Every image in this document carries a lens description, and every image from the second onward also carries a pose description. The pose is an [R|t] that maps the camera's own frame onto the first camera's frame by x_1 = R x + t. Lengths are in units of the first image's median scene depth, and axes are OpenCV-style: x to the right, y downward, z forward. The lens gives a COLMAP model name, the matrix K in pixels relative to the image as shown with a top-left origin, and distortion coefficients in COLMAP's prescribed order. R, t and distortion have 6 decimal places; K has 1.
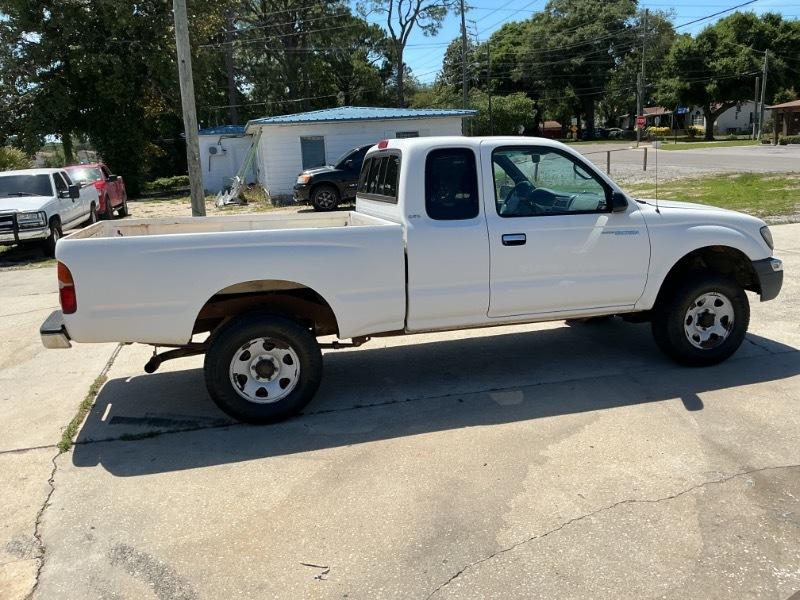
lens RADIAL K [[668.7, 0, 400.9], [0, 668.7, 297.2], [0, 0, 1]] dist [0.089366, -0.182392]
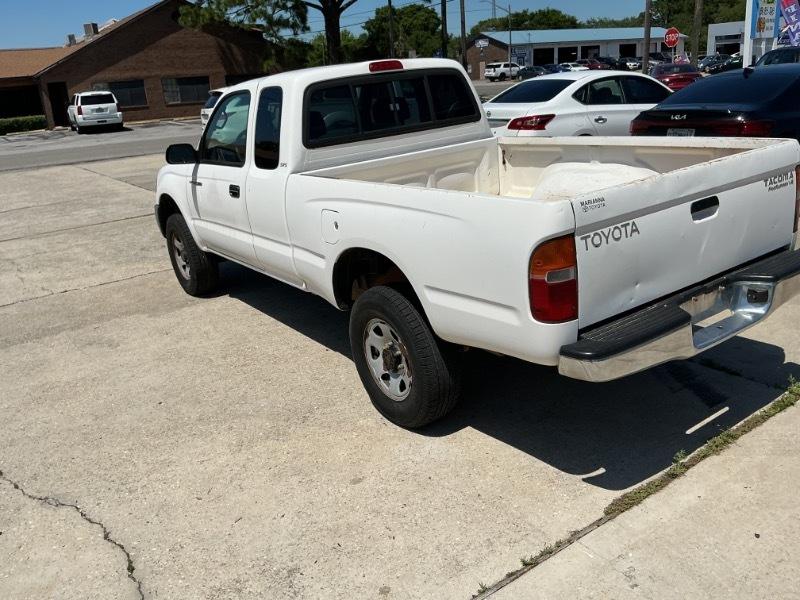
lens RADIAL K [[668.7, 0, 399.9], [0, 668.7, 303.5], [0, 0, 1]] dist [0.089366, -0.182392]
pose [[-0.330315, -0.236288, 0.913816, -0.229850], [0.289905, 0.895962, 0.336463, -0.064086], [-0.898247, 0.376059, -0.227448, 0.343783]]
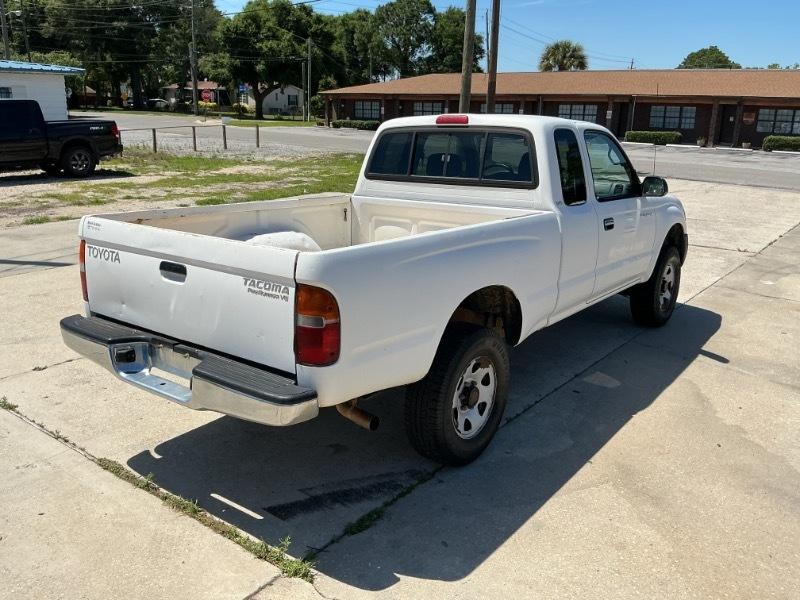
lens RADIAL K [[668.7, 0, 398.8], [0, 668.7, 297.3], [0, 0, 1]] dist [0.089366, -0.182392]
pose [[0.790202, -0.099675, 0.604686, -0.169604], [0.076337, 0.995009, 0.064258, -0.015876], [-0.608073, -0.004617, 0.793867, 0.093077]]
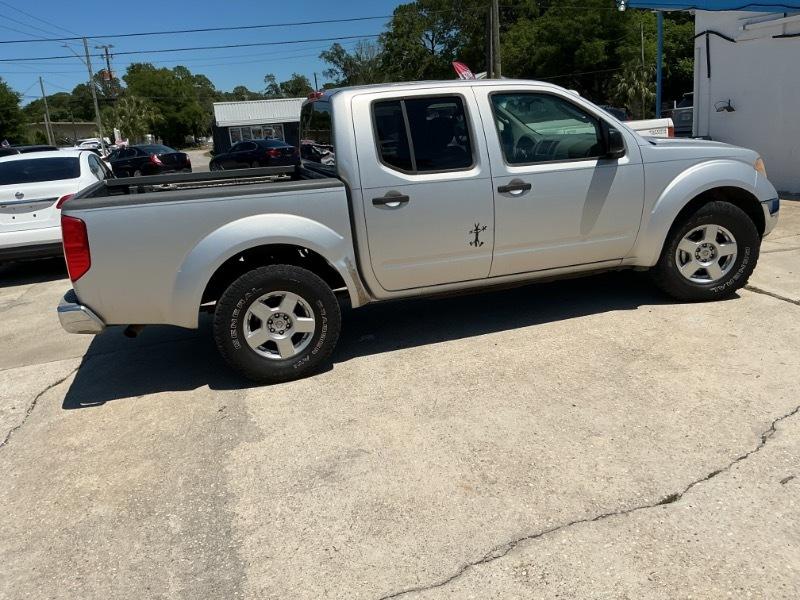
lens RADIAL K [[668.7, 0, 401.0], [0, 668.7, 302.5], [0, 0, 1]] dist [0.089366, -0.182392]
pose [[-0.991437, 0.130431, -0.006364, 0.027718], [0.112281, 0.876329, 0.468444, -0.114012], [0.066676, 0.463719, -0.883470, 0.534202]]
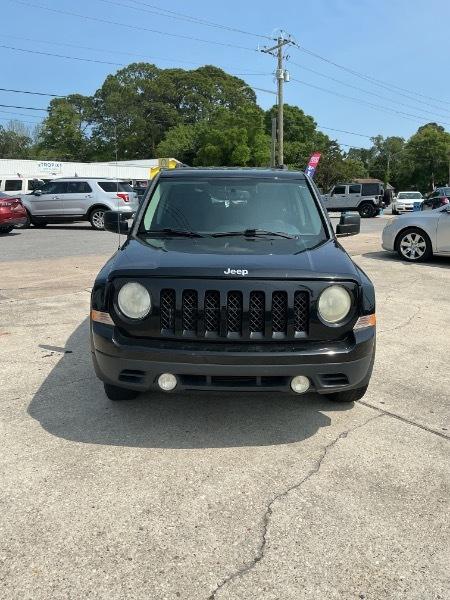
lens RADIAL K [[501.6, 0, 226.0], [0, 501.6, 299.7], [0, 0, 1]] dist [0.089366, -0.182392]
pose [[-0.881873, 0.139271, -0.450449, 0.868175], [-0.072490, 0.903968, 0.421410, -0.116395], [0.465882, 0.404283, -0.787089, 0.395954]]
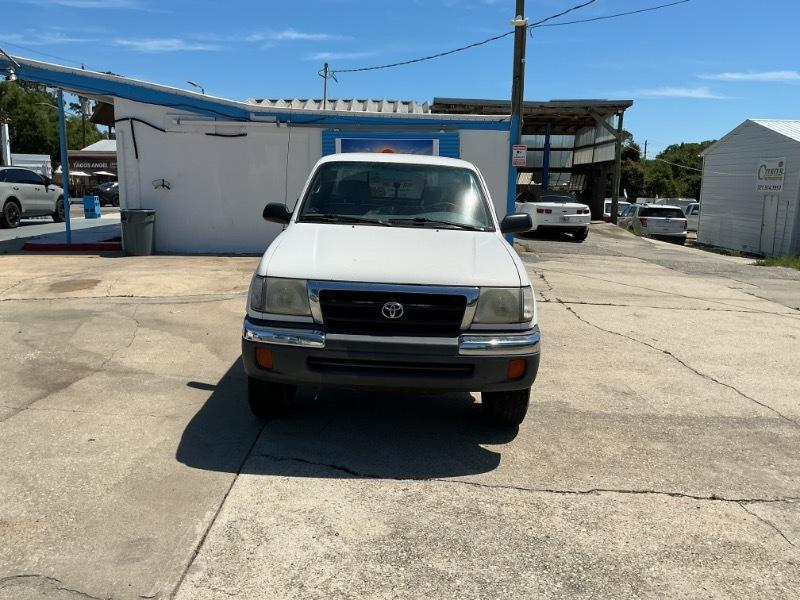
lens RADIAL K [[668.7, 0, 400.1], [0, 668.7, 300.8], [0, 0, 1]] dist [0.089366, -0.182392]
pose [[-0.257381, 0.211361, -0.942911, 0.328876], [-0.218771, 0.937703, 0.269910, -0.085566], [0.941219, 0.275751, -0.195108, 0.355473]]
